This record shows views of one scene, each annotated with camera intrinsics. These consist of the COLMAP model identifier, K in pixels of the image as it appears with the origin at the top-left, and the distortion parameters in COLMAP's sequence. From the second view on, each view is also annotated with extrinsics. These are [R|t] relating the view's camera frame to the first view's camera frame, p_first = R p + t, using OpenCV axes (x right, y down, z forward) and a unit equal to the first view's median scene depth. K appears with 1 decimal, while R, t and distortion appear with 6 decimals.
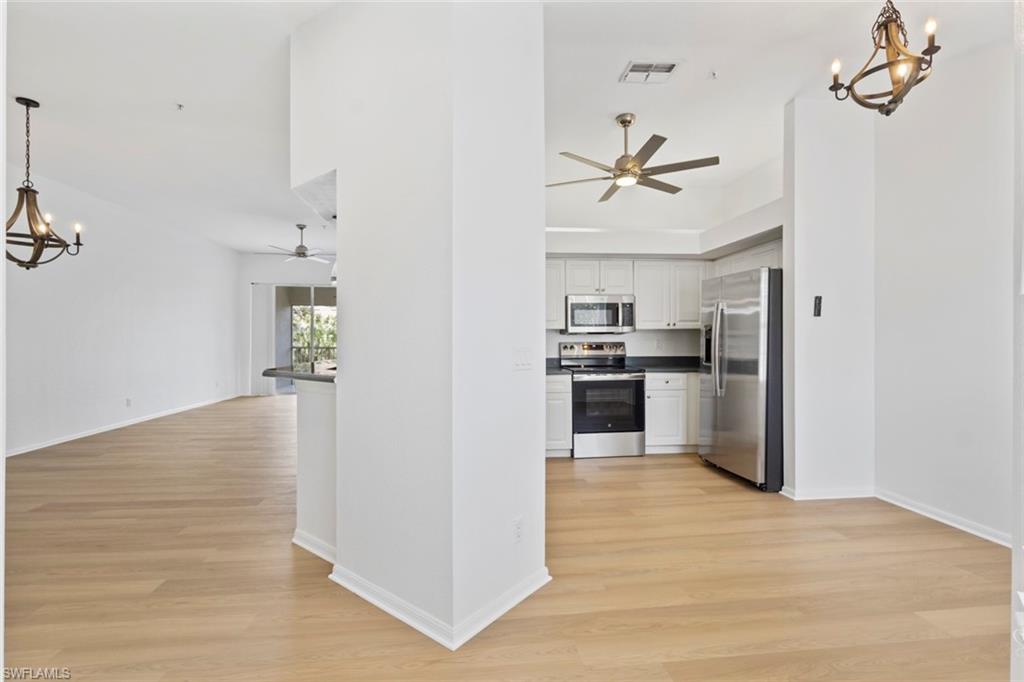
lens RADIAL K [[473.2, 0, 505.5], [0, 473.2, 341.4], [0, 0, 1]] dist [0.004115, 0.001852]
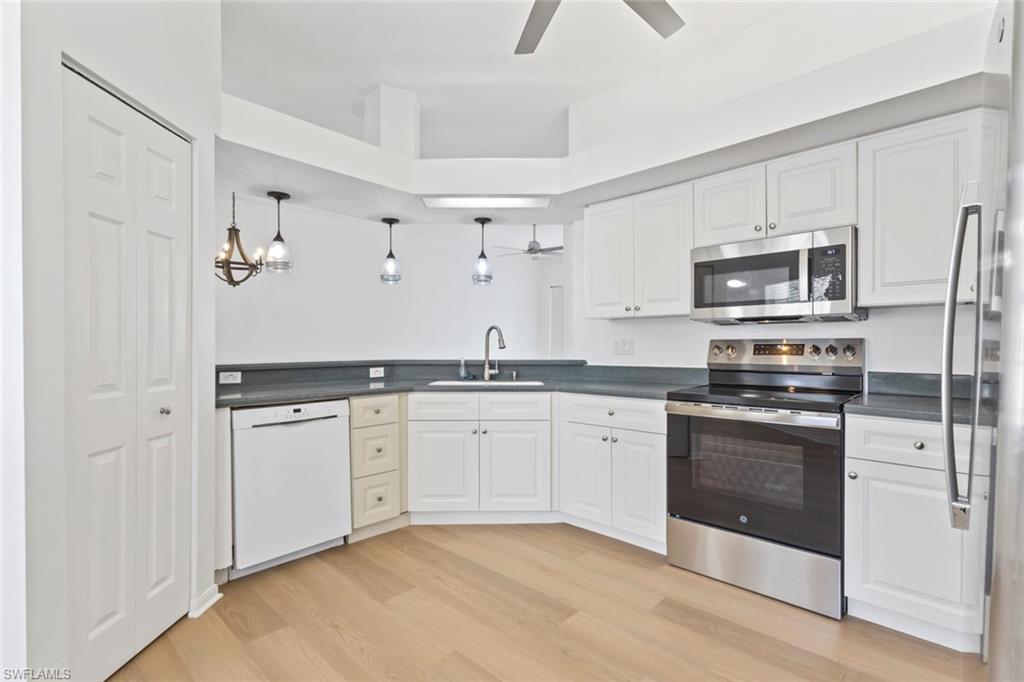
lens RADIAL K [[473.2, 0, 516.4], [0, 473.2, 351.0], [0, 0, 1]] dist [0.004115, 0.001852]
pose [[0.642808, 0.014212, -0.765896, 0.503764], [-0.006172, 0.999892, 0.013374, 0.011456], [0.766003, -0.003870, 0.642826, 0.634685]]
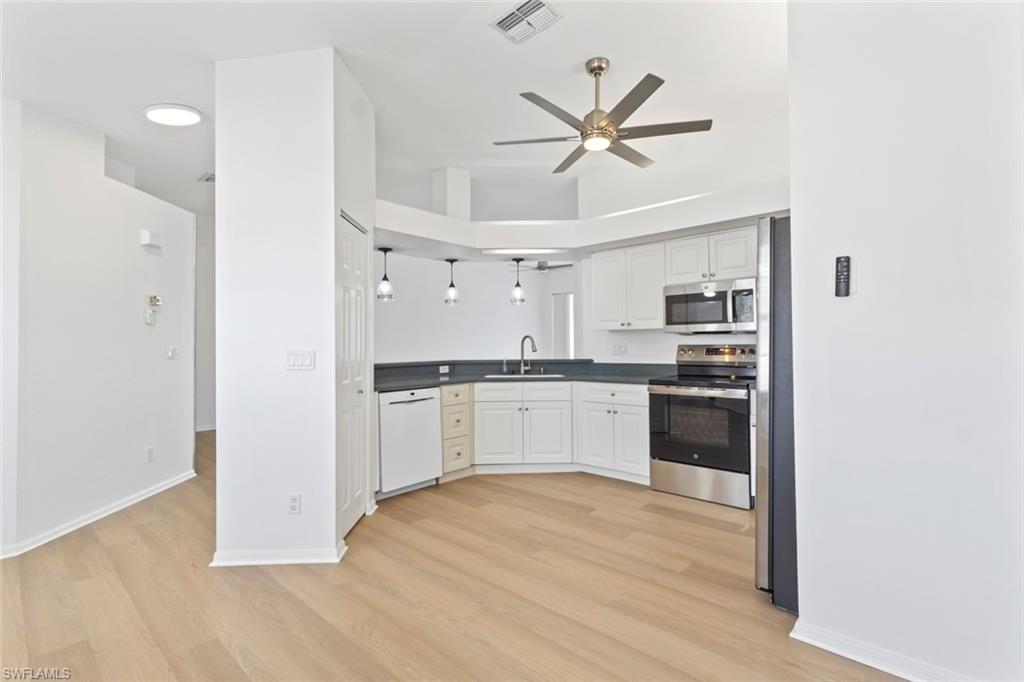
lens RADIAL K [[473.2, 0, 515.3], [0, 473.2, 341.9], [0, 0, 1]] dist [0.004115, 0.001852]
pose [[0.654437, -0.003122, -0.756110, 0.706328], [0.003012, 0.999994, -0.001522, -0.003853], [0.756111, -0.001281, 0.654442, 0.349092]]
